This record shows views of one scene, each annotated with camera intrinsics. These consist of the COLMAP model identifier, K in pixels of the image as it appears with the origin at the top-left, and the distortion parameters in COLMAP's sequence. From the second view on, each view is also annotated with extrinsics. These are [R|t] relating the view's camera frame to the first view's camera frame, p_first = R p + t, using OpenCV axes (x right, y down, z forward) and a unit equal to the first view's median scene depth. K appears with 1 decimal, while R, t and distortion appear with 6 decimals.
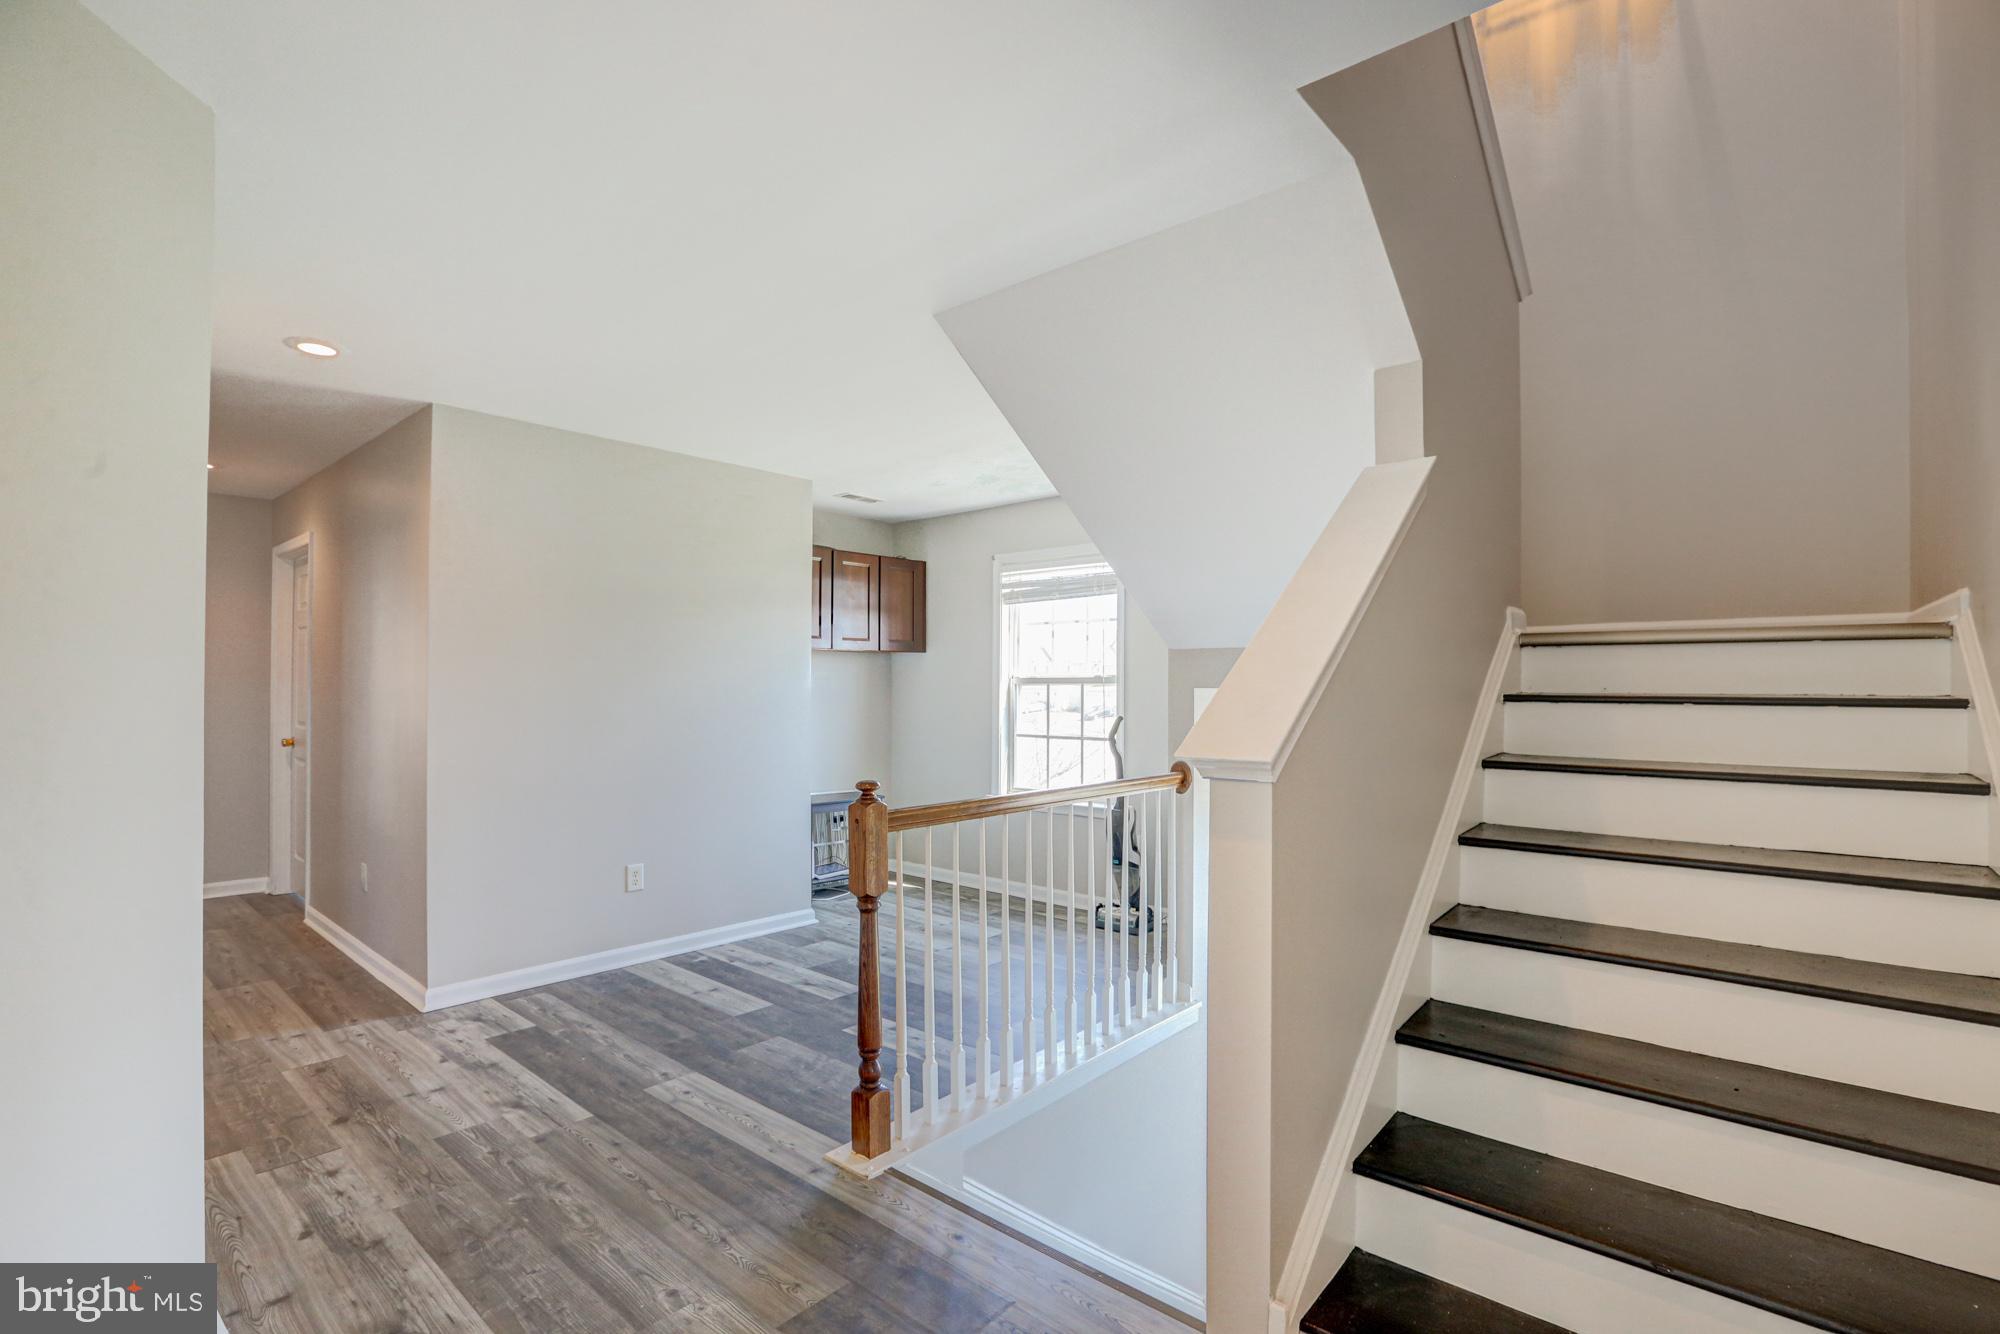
lens RADIAL K [[908.1, 0, 1004.3], [0, 908.1, 670.0], [0, 0, 1]] dist [-0.050891, 0.012252]
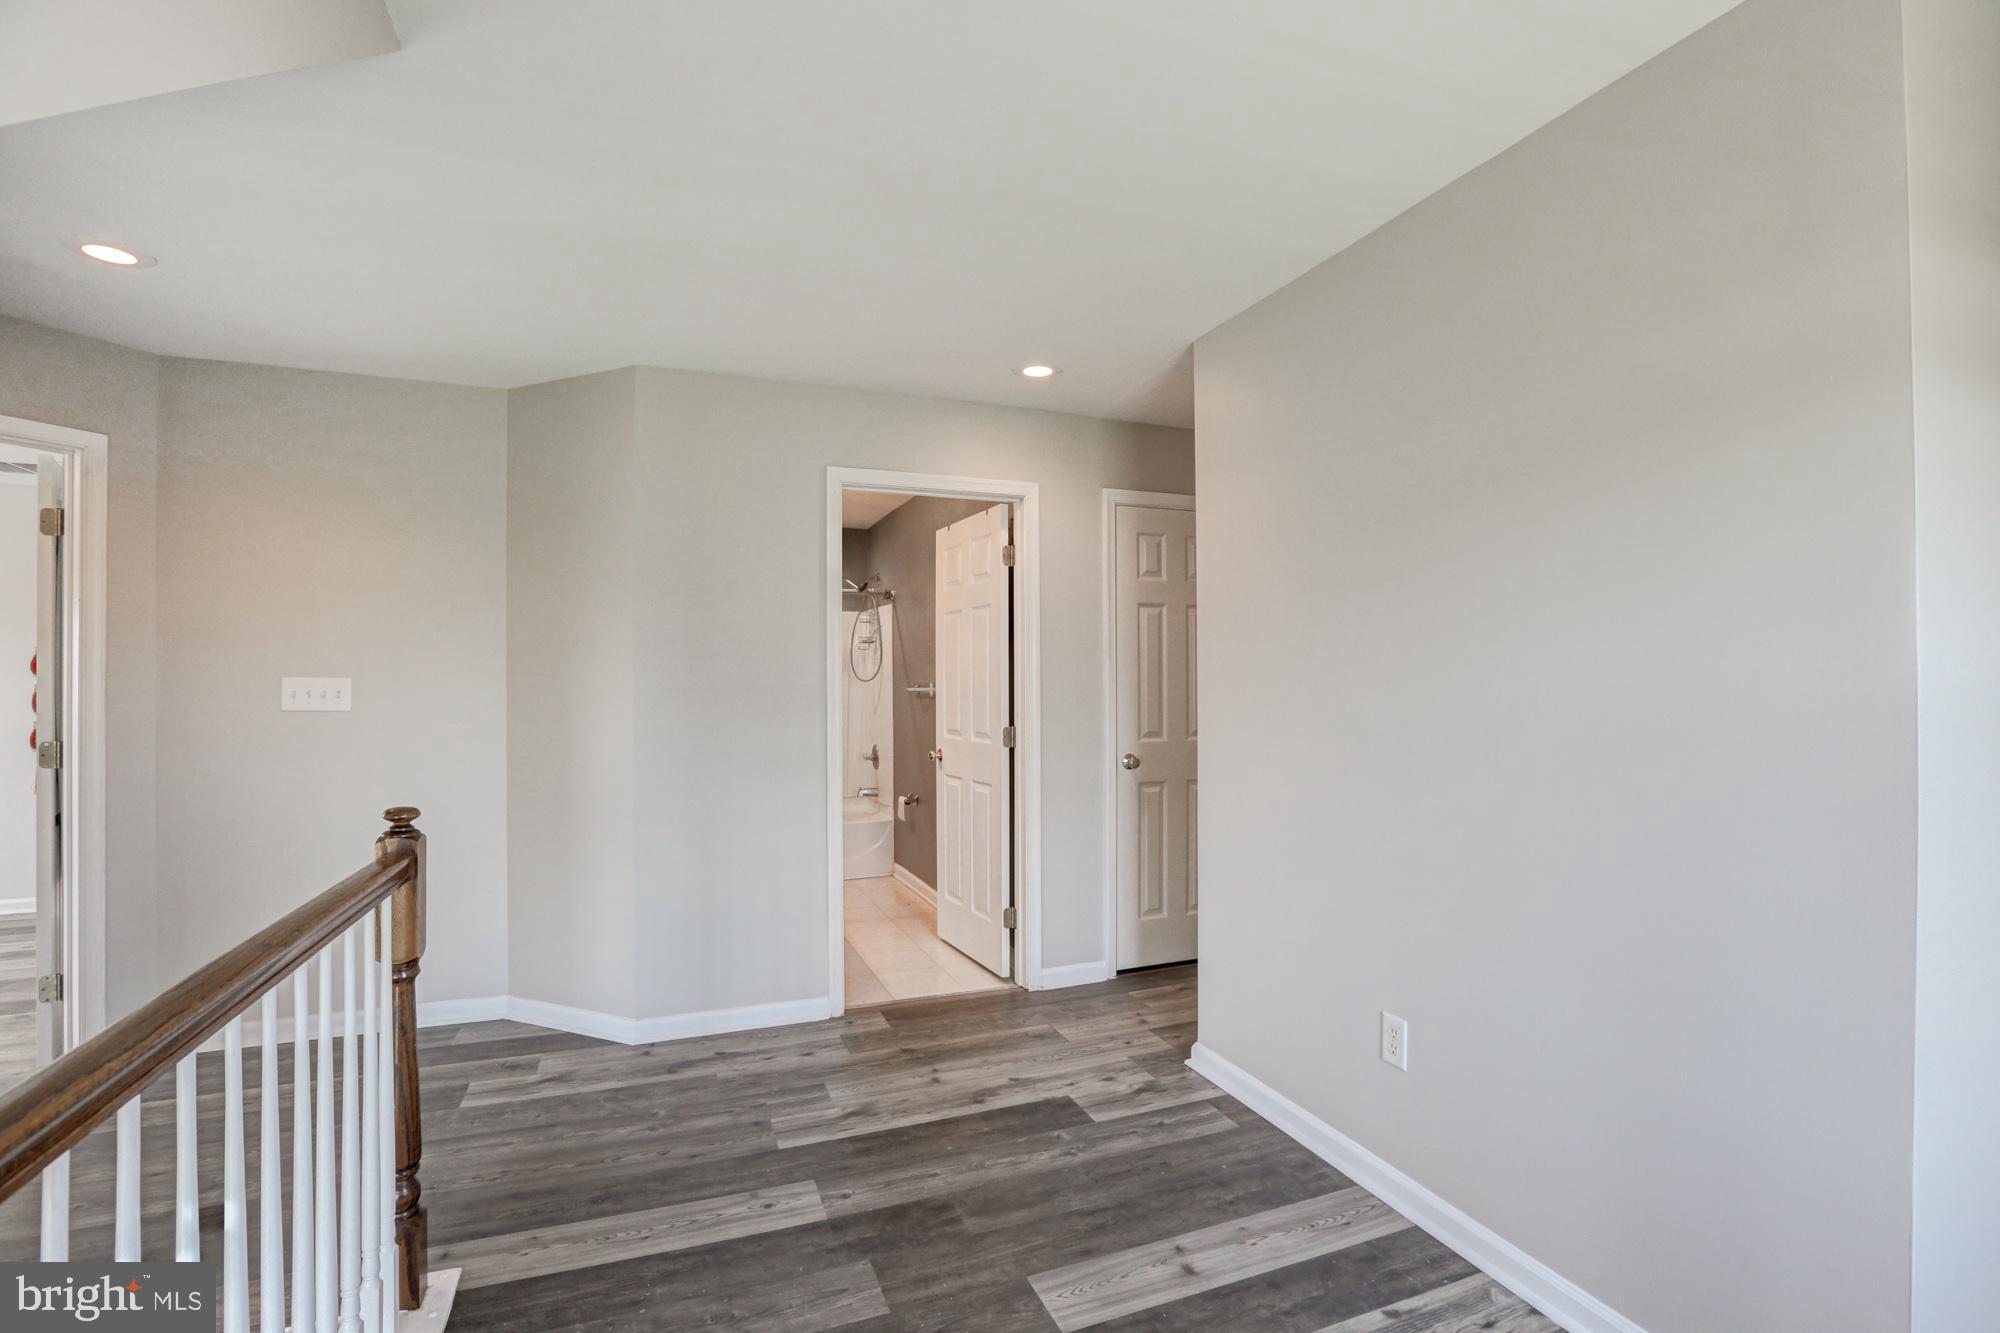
lens RADIAL K [[908.1, 0, 1017.7], [0, 908.1, 670.1], [0, 0, 1]] dist [-0.050891, 0.012252]
pose [[-0.457408, -0.015641, -0.889119, 0.217639], [0.020453, 0.999396, -0.028103, 0.034313], [0.889021, -0.031040, -0.456812, 1.438523]]
